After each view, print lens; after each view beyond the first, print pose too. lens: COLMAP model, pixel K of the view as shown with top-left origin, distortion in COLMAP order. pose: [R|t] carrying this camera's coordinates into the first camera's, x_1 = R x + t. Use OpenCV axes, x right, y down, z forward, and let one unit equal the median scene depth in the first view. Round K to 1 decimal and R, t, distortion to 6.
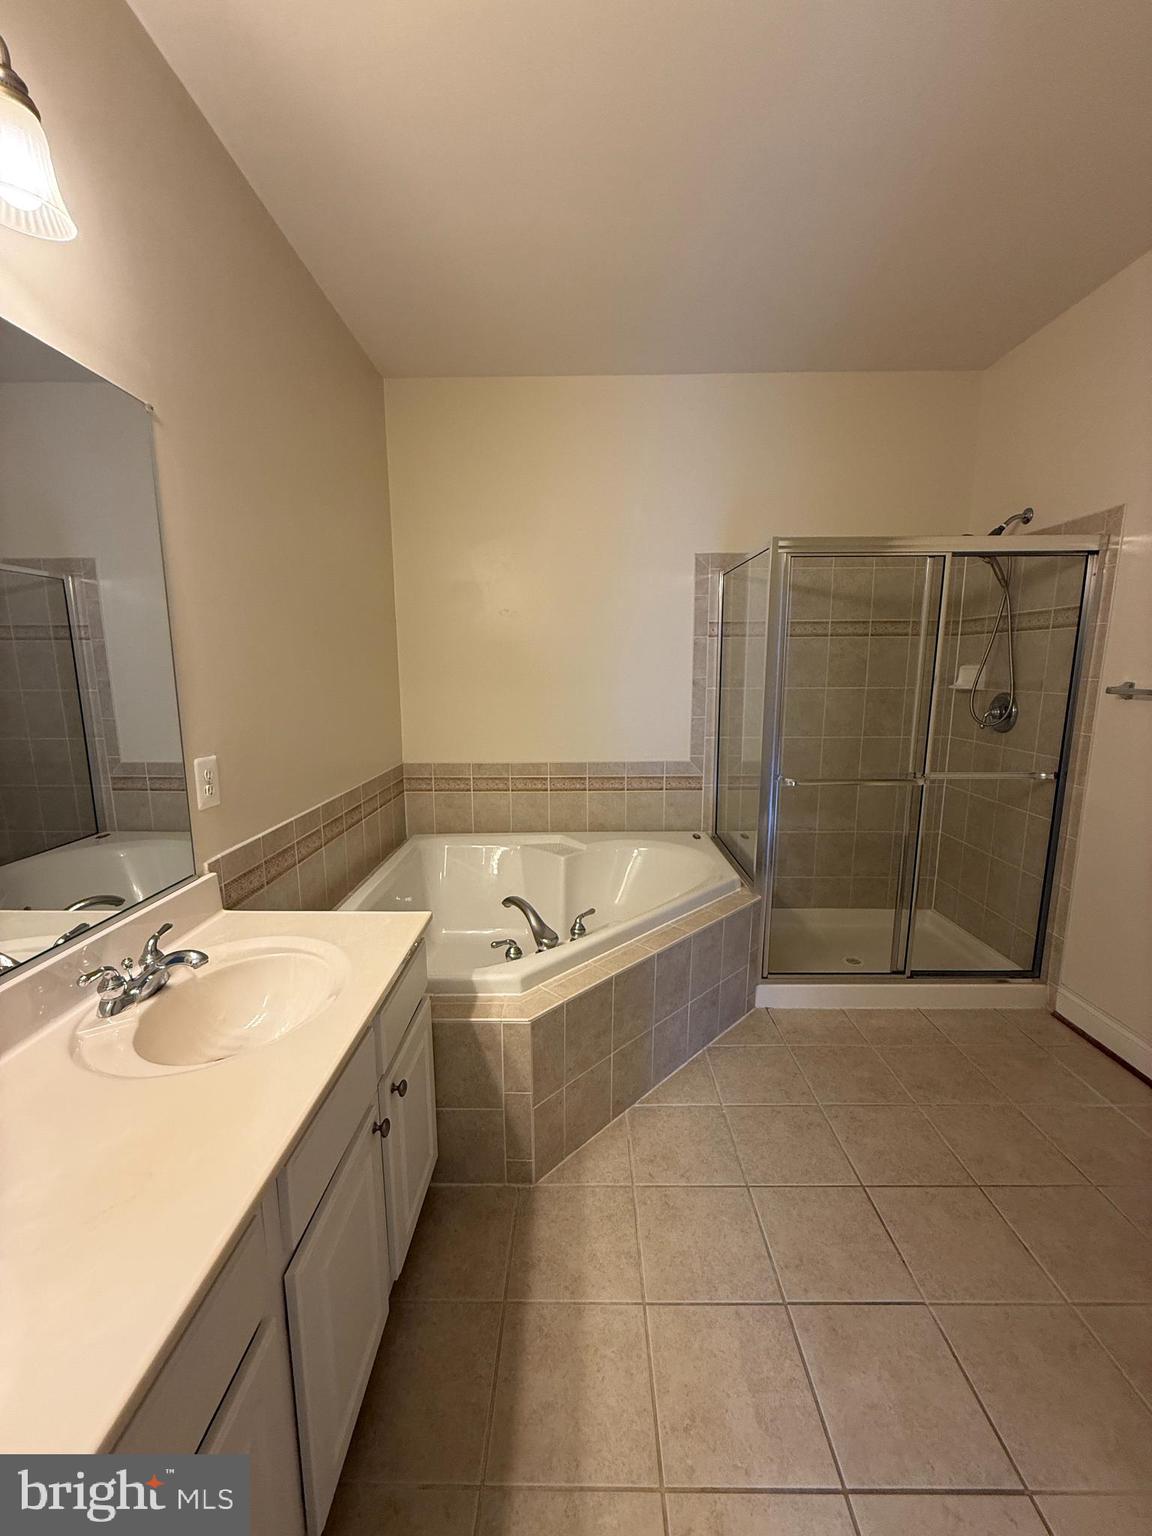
lens RADIAL K [[612.8, 0, 576.6], [0, 612.8, 767.5], [0, 0, 1]] dist [-0.000809, 0.000531]
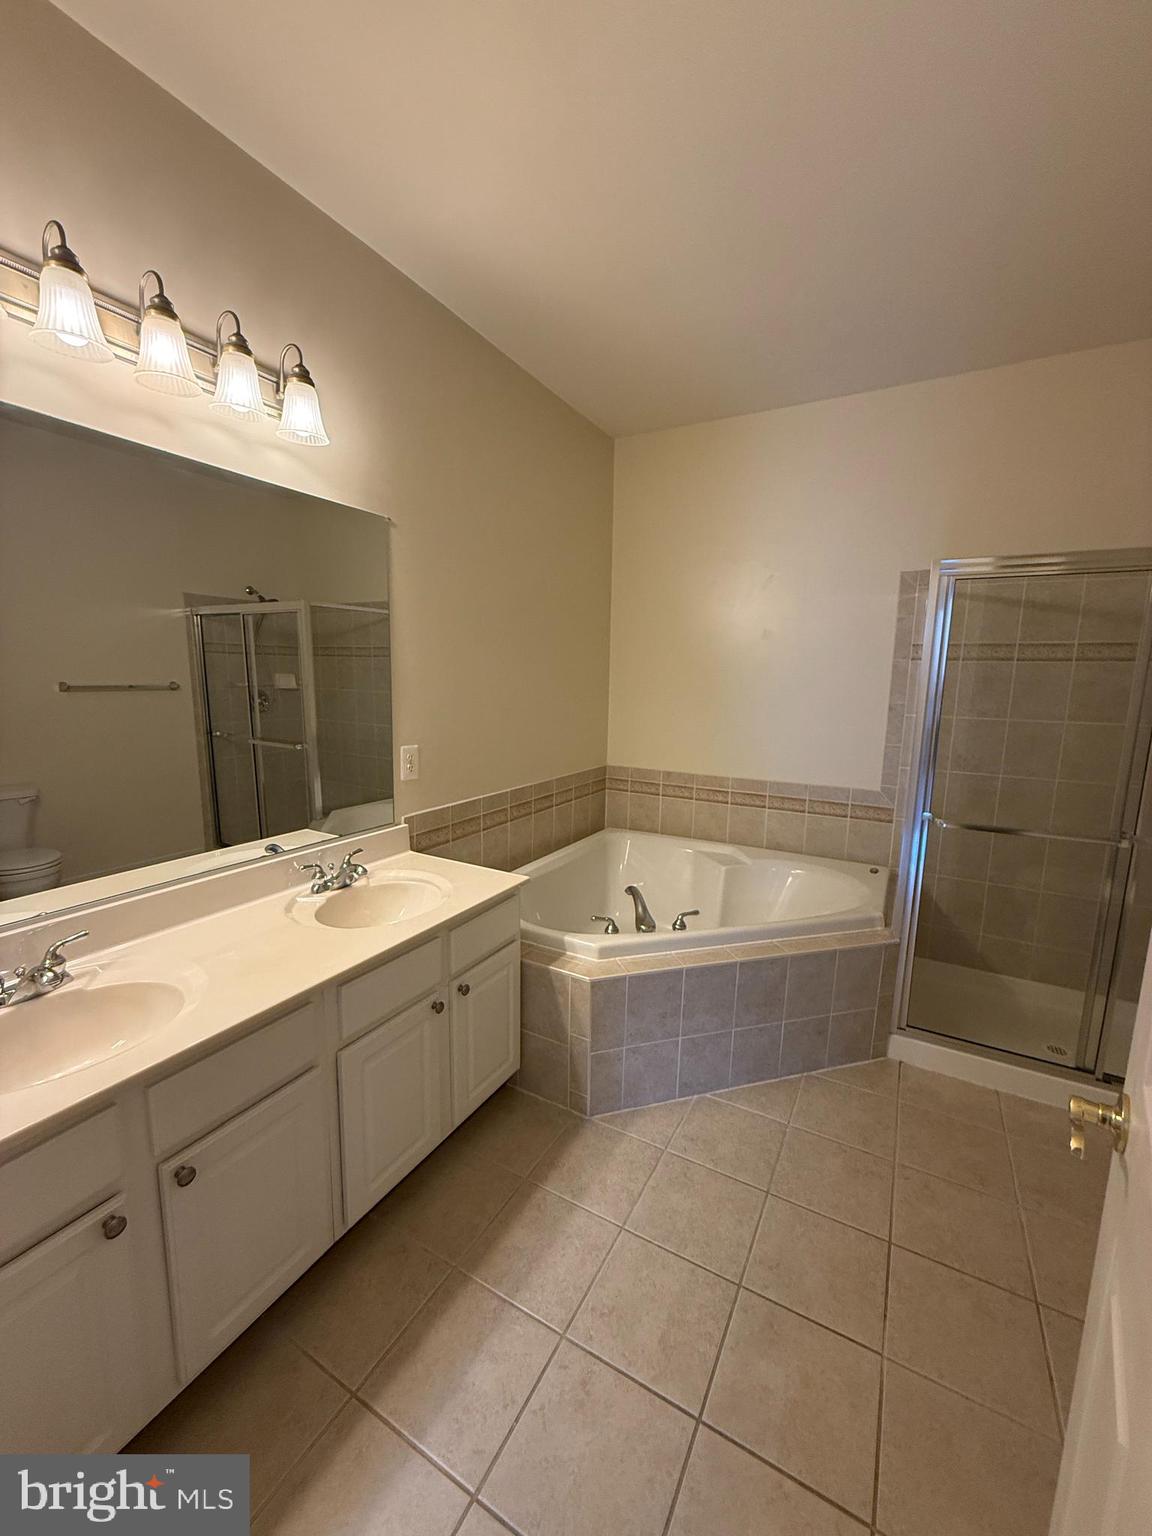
lens RADIAL K [[612.8, 0, 572.9], [0, 612.8, 770.8], [0, 0, 1]] dist [-0.000809, 0.000531]
pose [[0.875760, 0.096316, -0.473041, 0.373497], [-0.099795, 0.994849, 0.017806, -0.018316], [0.472319, 0.031614, 0.880861, -0.094358]]
